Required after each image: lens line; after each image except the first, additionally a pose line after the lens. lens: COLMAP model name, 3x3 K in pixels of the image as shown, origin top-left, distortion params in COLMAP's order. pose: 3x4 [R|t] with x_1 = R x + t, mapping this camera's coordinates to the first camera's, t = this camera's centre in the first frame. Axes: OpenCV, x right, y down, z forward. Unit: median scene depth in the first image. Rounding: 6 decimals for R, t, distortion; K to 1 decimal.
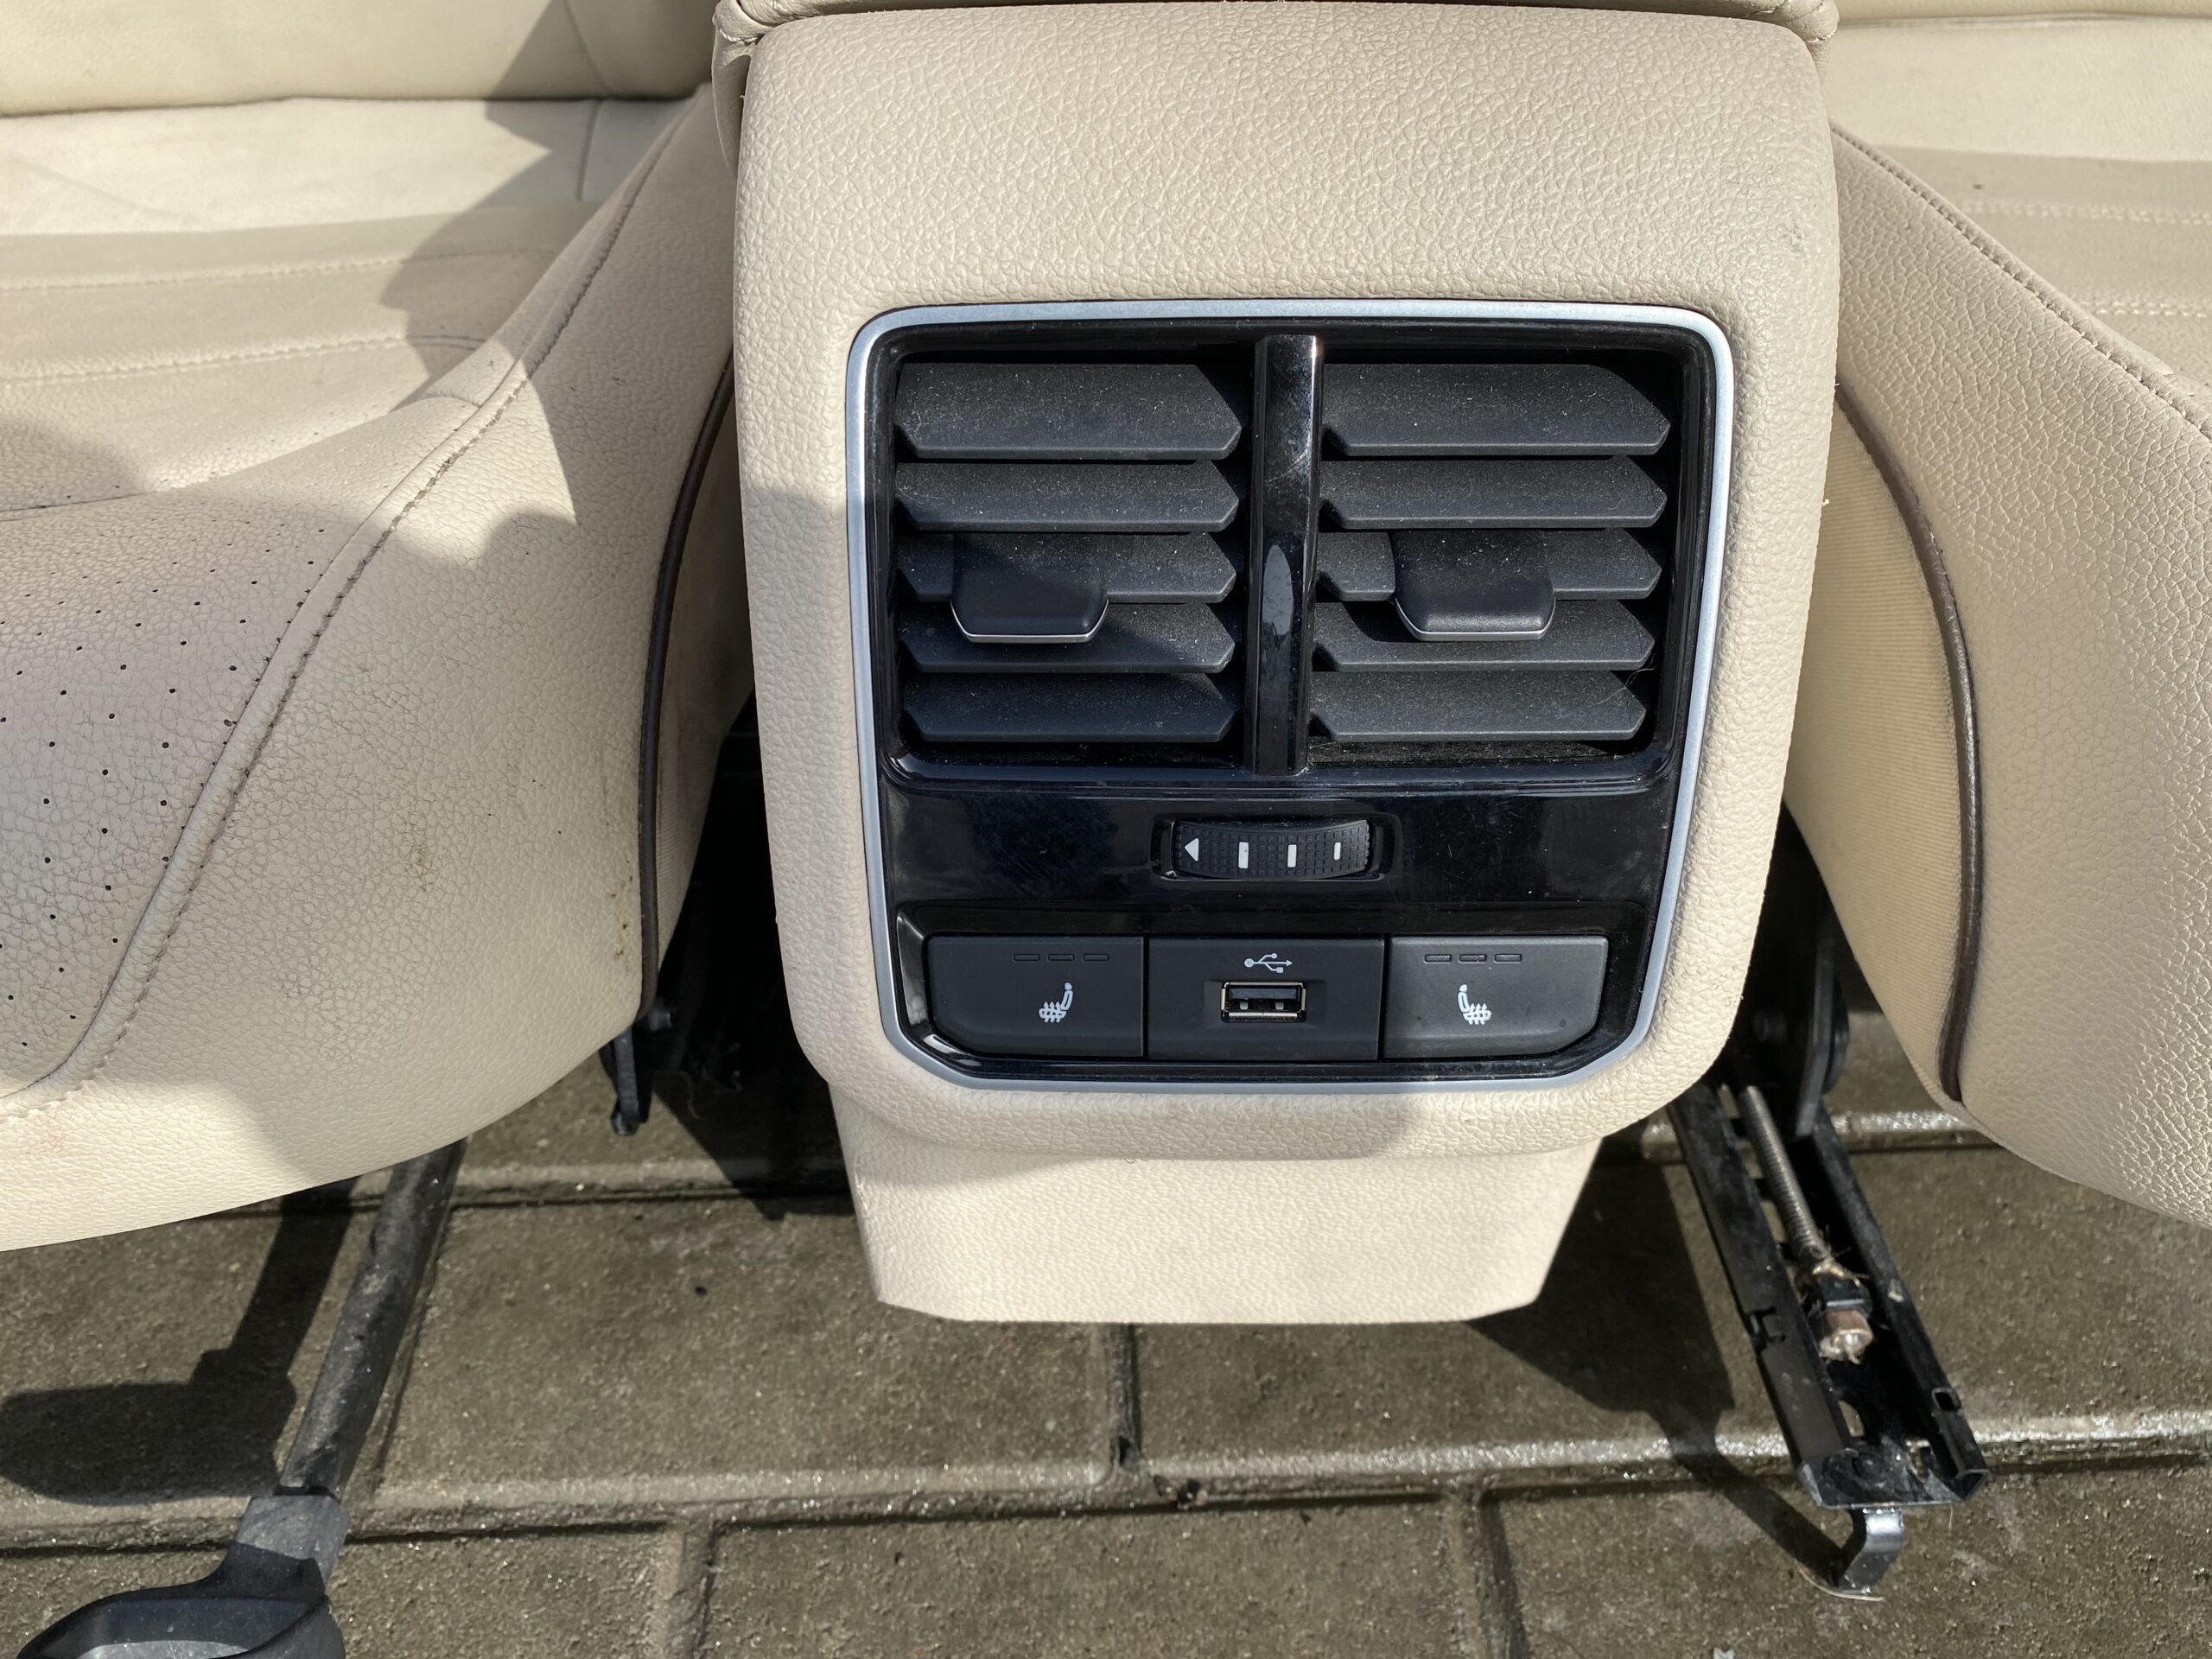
lens RADIAL K [[1694.7, 0, 1110.7], [0, 1694.7, 797.8], [0, 0, 1]] dist [0.014087, -0.004515]
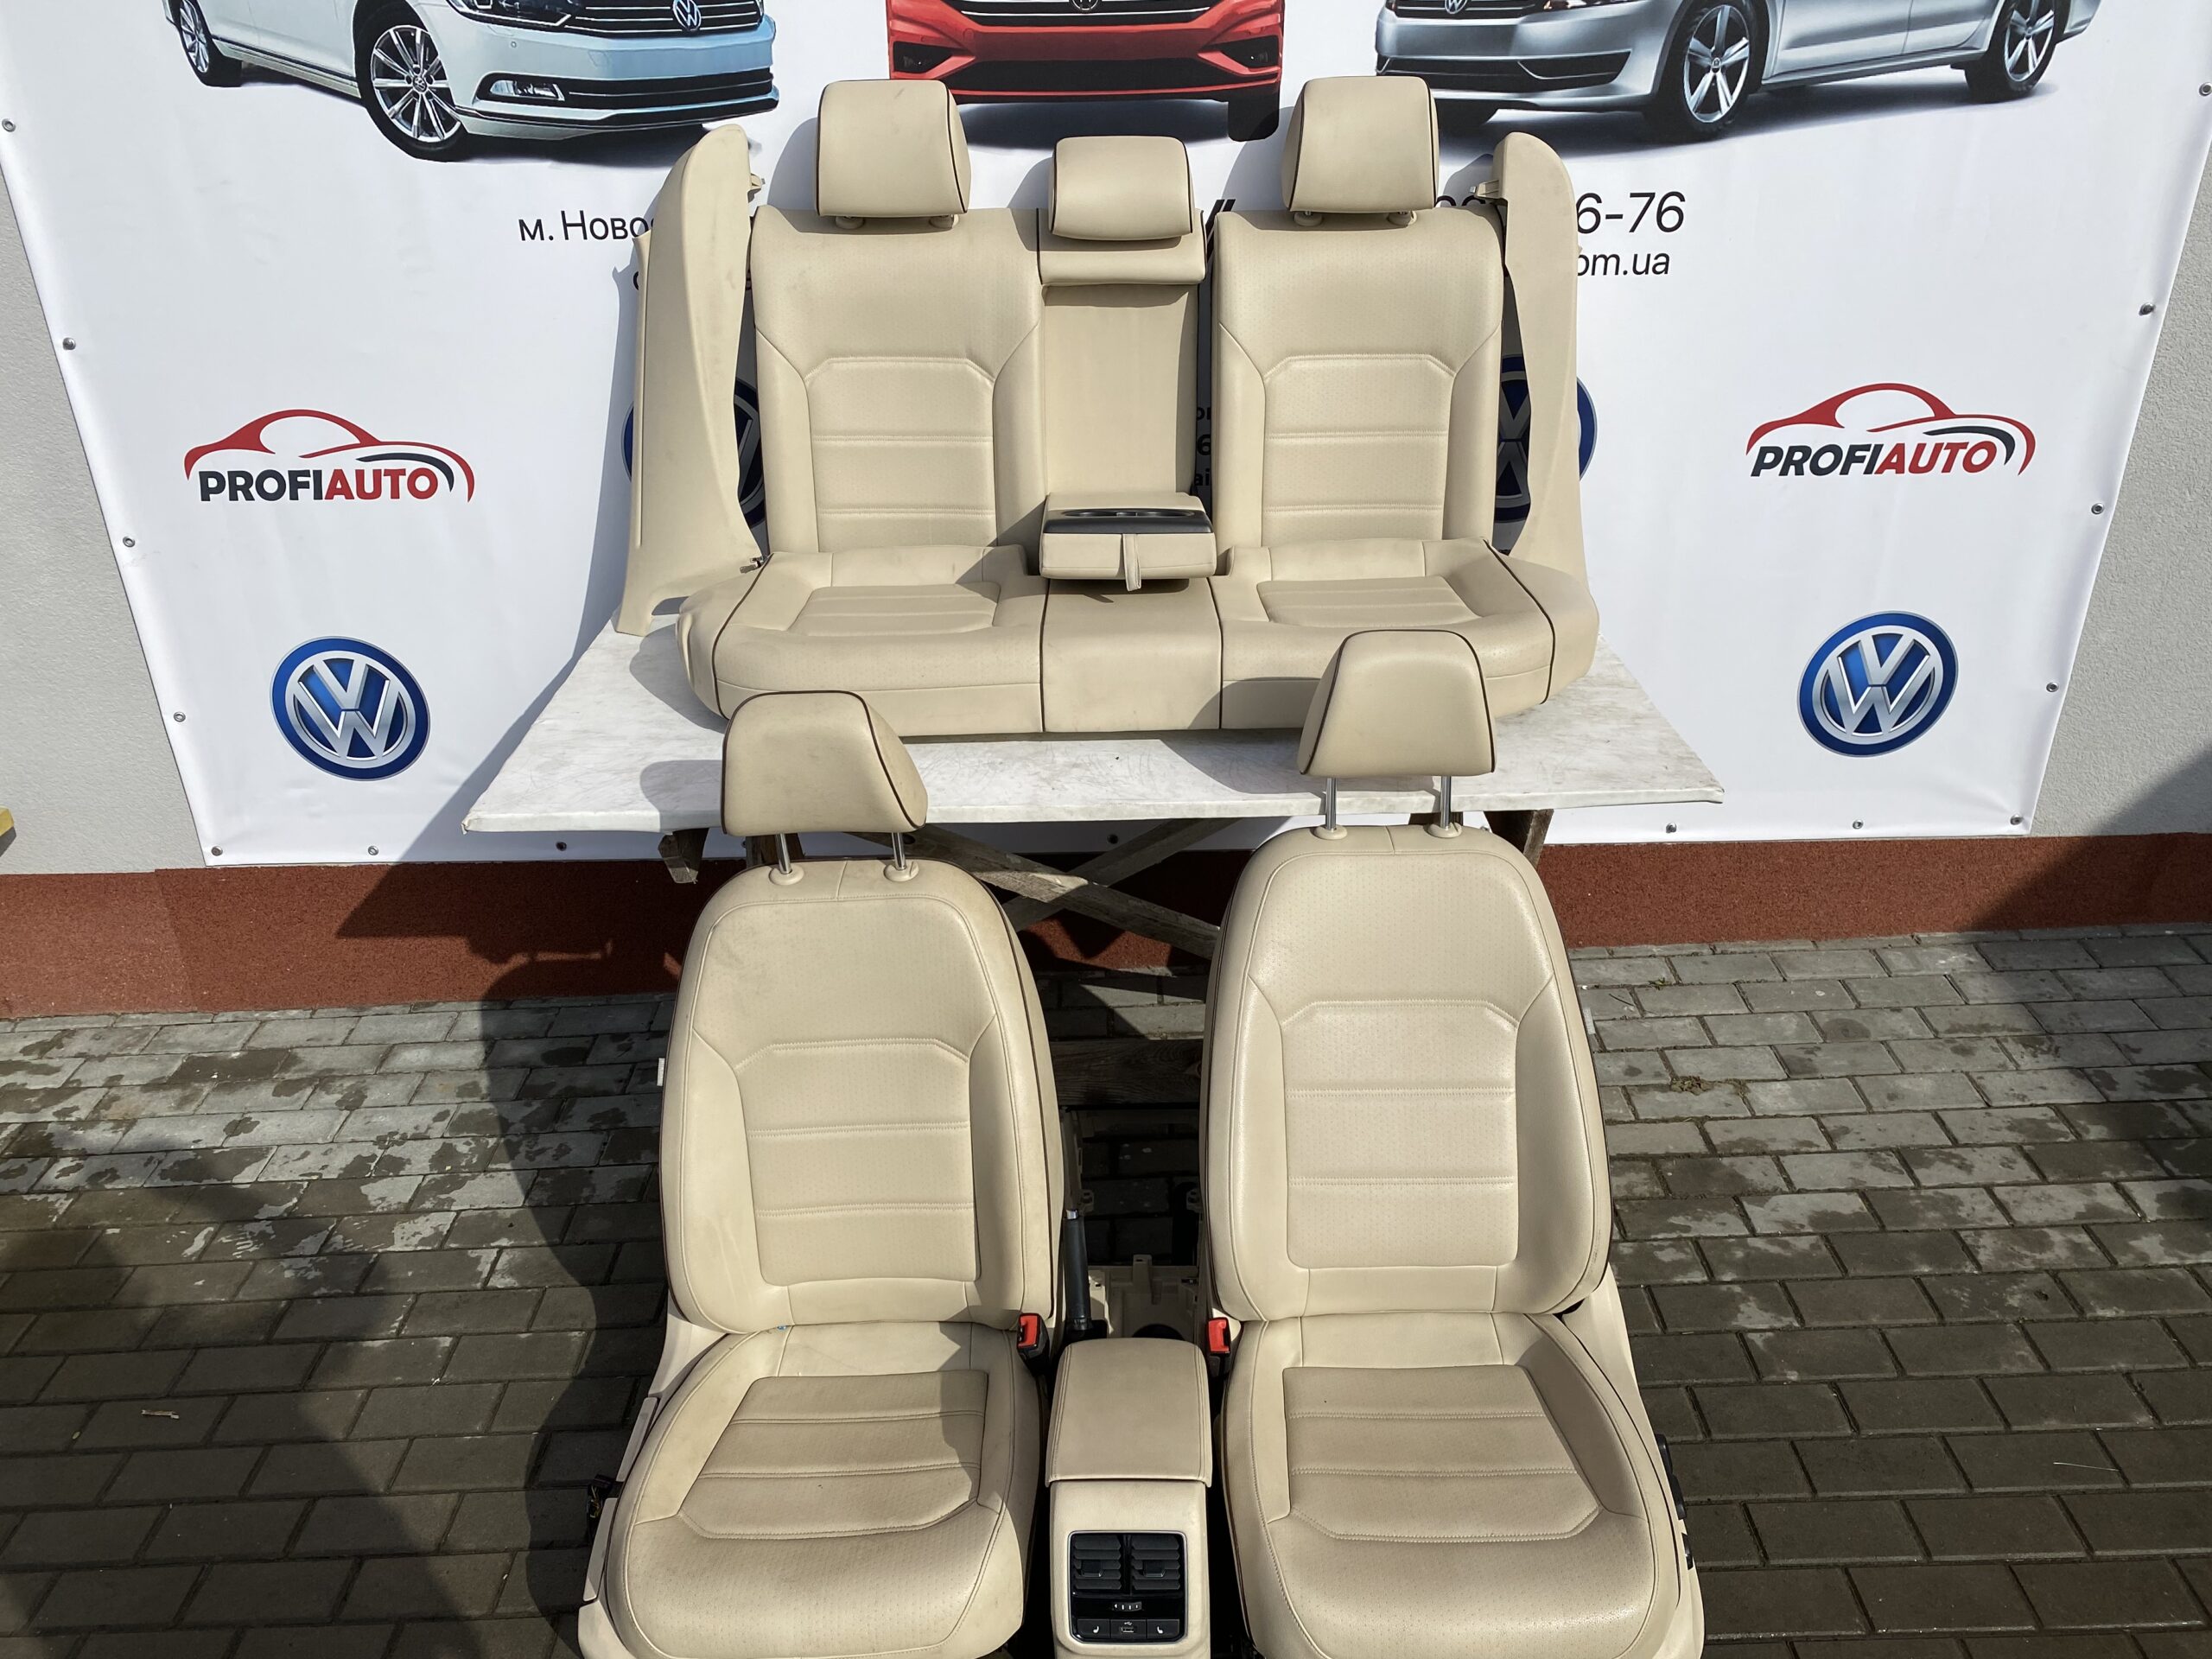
lens RADIAL K [[1694.7, 0, 1106.2], [0, 1694.7, 826.1], [0, 0, 1]] dist [0.014087, -0.004515]
pose [[0.998639, -0.013227, -0.050446, 0.241889], [-0.000795, 0.963329, -0.268320, -0.706154], [0.052146, 0.267995, 0.962008, -3.936321]]
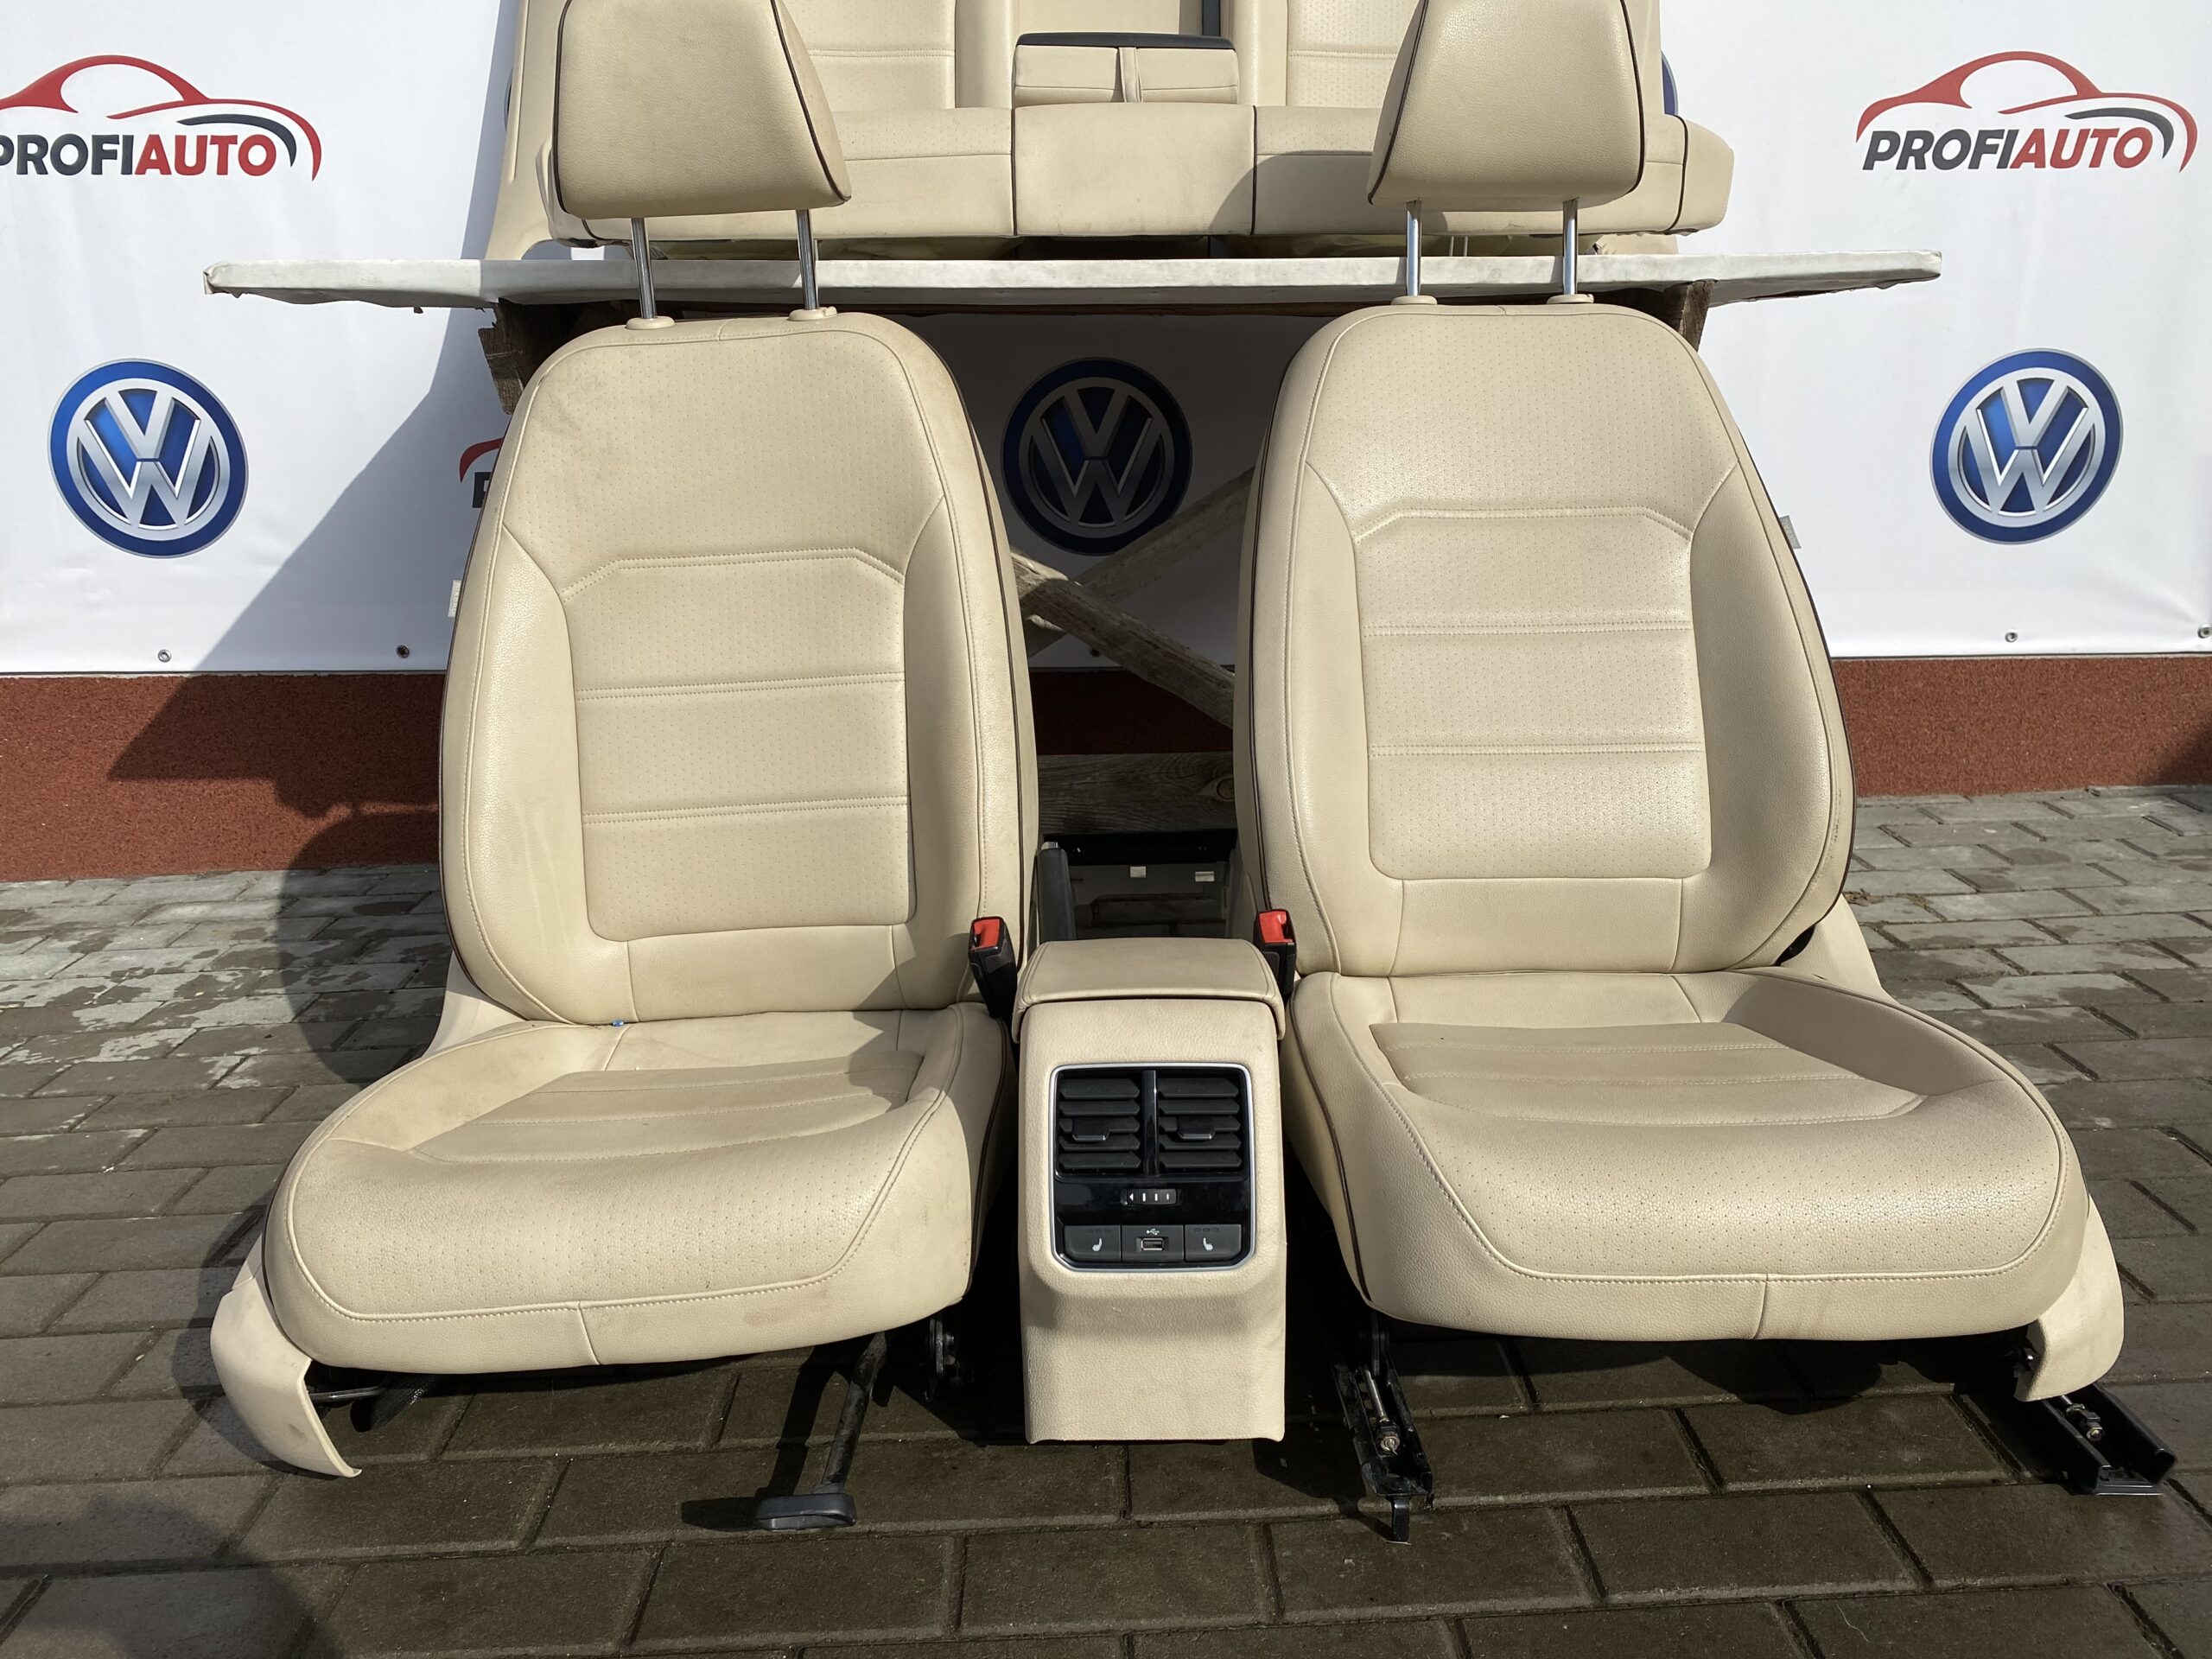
lens RADIAL K [[1694.7, 0, 1095.3], [0, 1694.7, 822.1], [0, 0, 1]] dist [0.014087, -0.004515]
pose [[0.999445, -0.017234, -0.028512, 0.055467], [0.002182, 0.887833, -0.460161, 0.654597], [0.033244, 0.459844, 0.887377, -1.785640]]
